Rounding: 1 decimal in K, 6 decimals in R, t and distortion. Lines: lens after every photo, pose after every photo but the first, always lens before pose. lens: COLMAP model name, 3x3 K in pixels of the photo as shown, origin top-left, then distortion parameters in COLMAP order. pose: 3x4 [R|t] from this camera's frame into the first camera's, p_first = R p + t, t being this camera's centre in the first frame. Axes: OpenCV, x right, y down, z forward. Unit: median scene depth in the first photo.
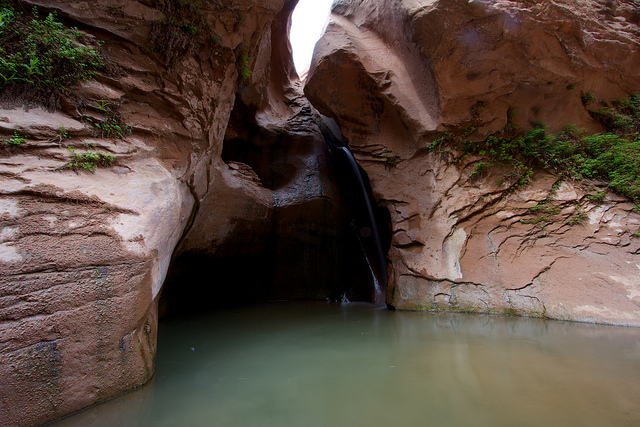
lens RADIAL K [[331.1, 0, 320.0], [0, 331.1, 213.5], [0, 0, 1]] dist [-0.004550, -0.000335]
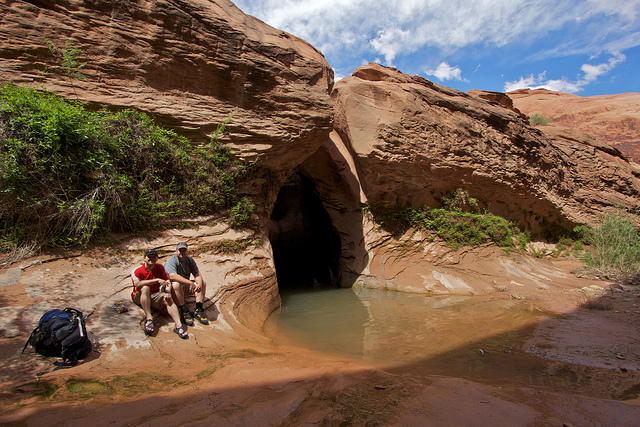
lens RADIAL K [[331.1, 0, 320.0], [0, 331.1, 213.5], [0, 0, 1]] dist [-0.004550, -0.000335]
pose [[0.984032, 0.045887, 0.171976, -0.304512], [-0.058589, 0.995858, 0.069527, -0.334221], [-0.168074, -0.078493, 0.982644, -1.083944]]
